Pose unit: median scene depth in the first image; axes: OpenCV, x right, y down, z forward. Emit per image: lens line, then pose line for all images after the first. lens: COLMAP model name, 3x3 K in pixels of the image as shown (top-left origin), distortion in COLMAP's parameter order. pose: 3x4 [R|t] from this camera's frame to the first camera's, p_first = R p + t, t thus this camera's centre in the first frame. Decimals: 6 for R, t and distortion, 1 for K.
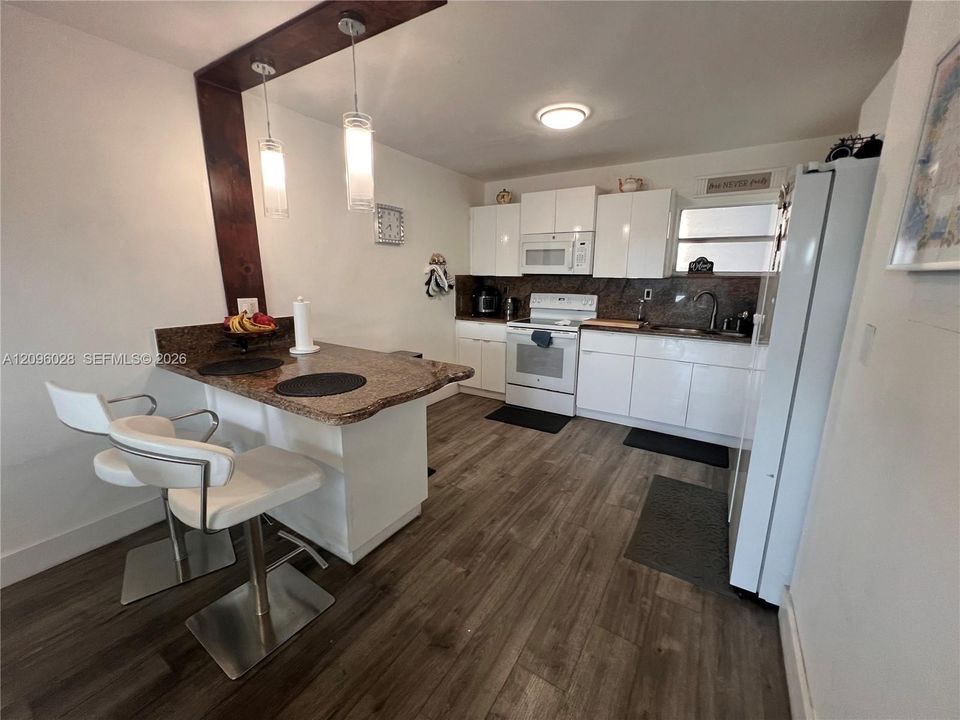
lens RADIAL K [[390.0, 0, 478.5], [0, 390.0, 358.8], [0, 0, 1]] dist [-0.001767, 0.000213]
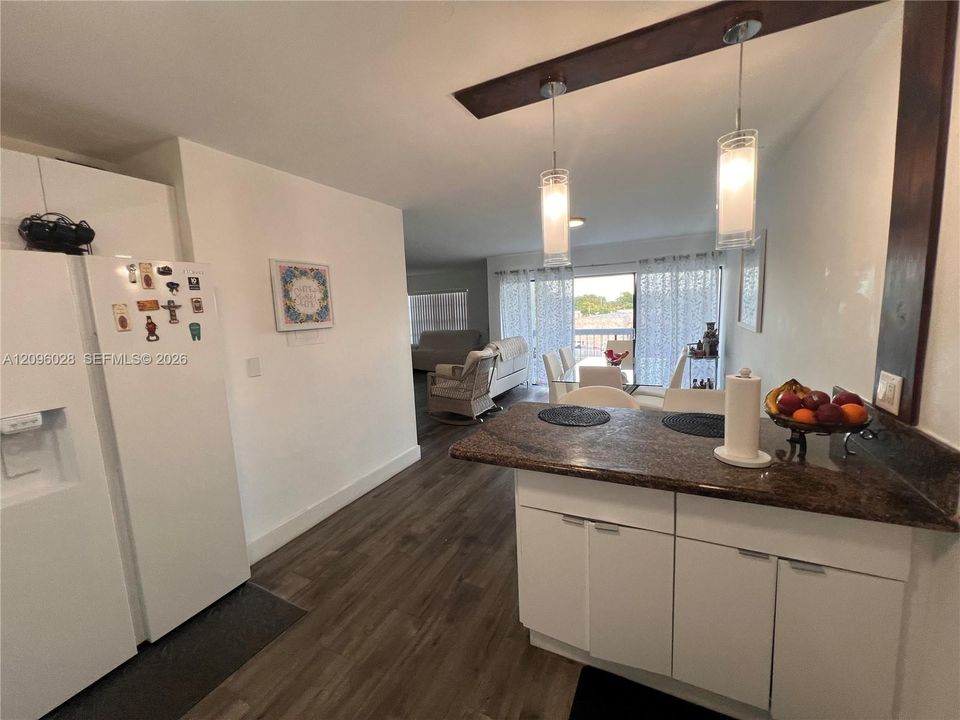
lens RADIAL K [[390.0, 0, 478.7], [0, 390.0, 359.0], [0, 0, 1]] dist [-0.001767, 0.000213]
pose [[-0.993850, 0.049902, -0.098854, -0.000605], [0.014039, 0.942283, 0.334524, -0.411257], [0.109842, 0.331079, -0.937188, 1.660343]]
